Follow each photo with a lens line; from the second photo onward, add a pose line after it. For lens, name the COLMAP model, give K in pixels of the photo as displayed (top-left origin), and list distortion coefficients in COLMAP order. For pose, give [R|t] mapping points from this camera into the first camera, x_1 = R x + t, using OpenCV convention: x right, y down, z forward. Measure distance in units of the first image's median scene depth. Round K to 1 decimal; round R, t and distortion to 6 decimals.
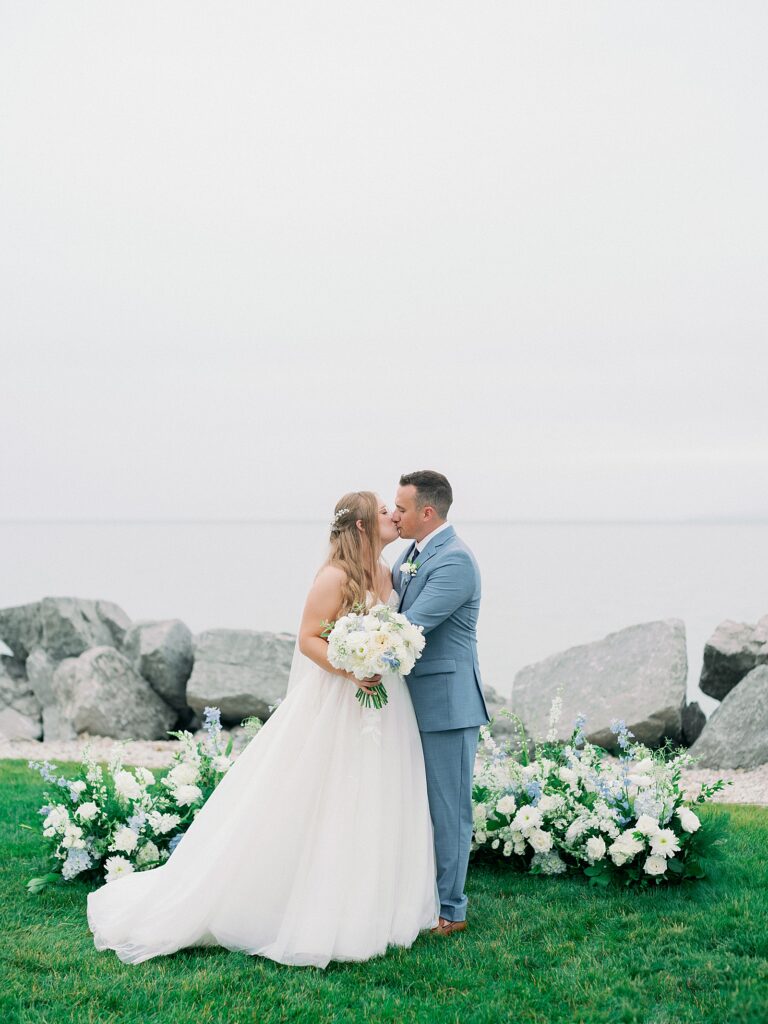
lens RADIAL K [[1967.9, 0, 384.0], [0, 1967.9, 512.0], [0, 0, 1]] dist [-0.068609, -0.341272]
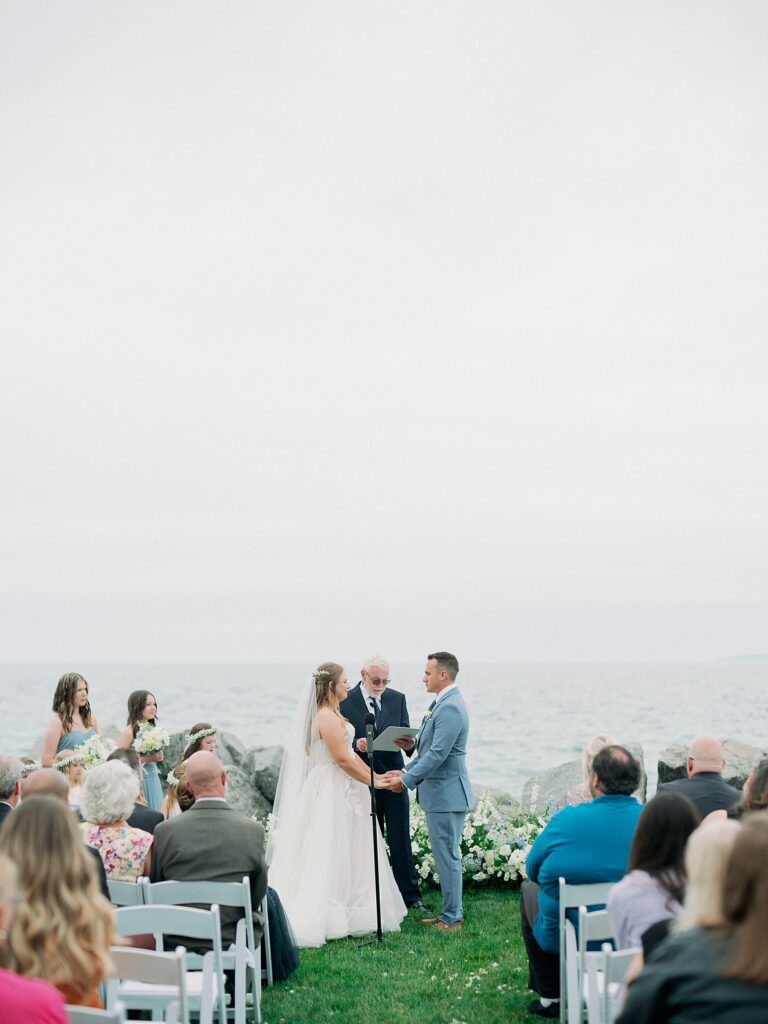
lens RADIAL K [[1947.2, 0, 384.0], [0, 1947.2, 512.0], [0, 0, 1]] dist [-0.074019, -0.436544]
pose [[0.999761, -0.006247, -0.020965, -0.004979], [0.004758, 0.997512, -0.070337, -0.022918], [0.021353, 0.070220, 0.997303, -0.673818]]
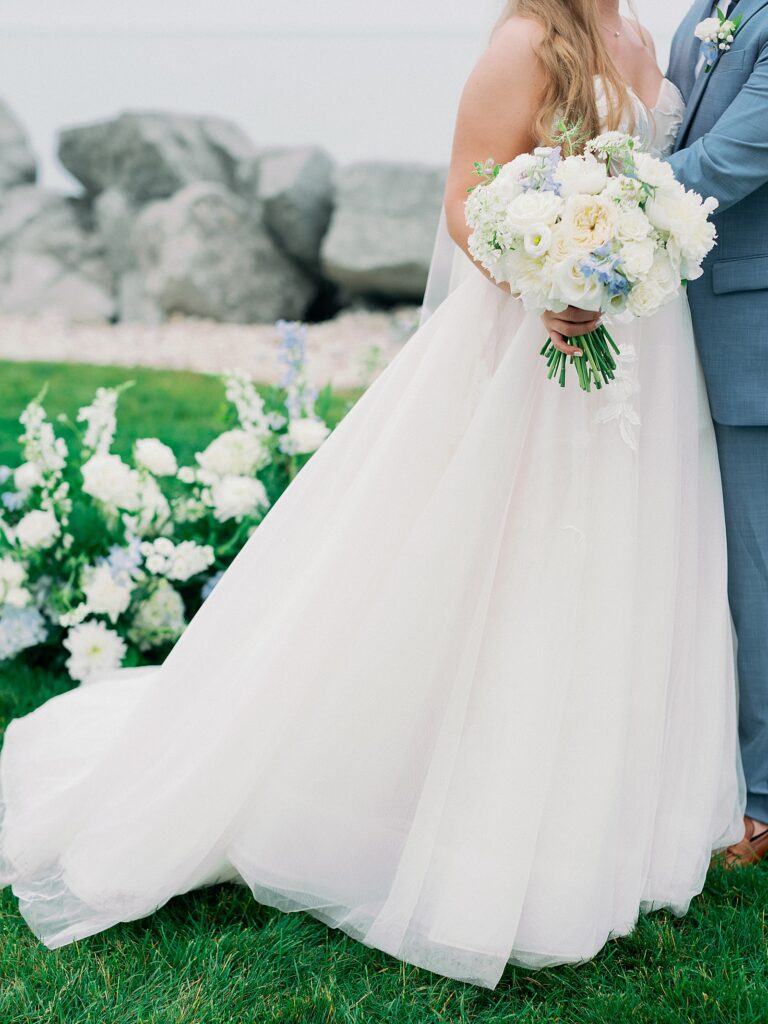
lens RADIAL K [[2106.3, 0, 384.2], [0, 2106.3, 582.9], [0, 0, 1]] dist [0.017983, -0.296700]
pose [[0.994502, 0.036843, -0.098023, -0.007300], [-0.010523, 0.966487, 0.256500, 0.024119], [0.104188, -0.254059, 0.961561, 0.470309]]
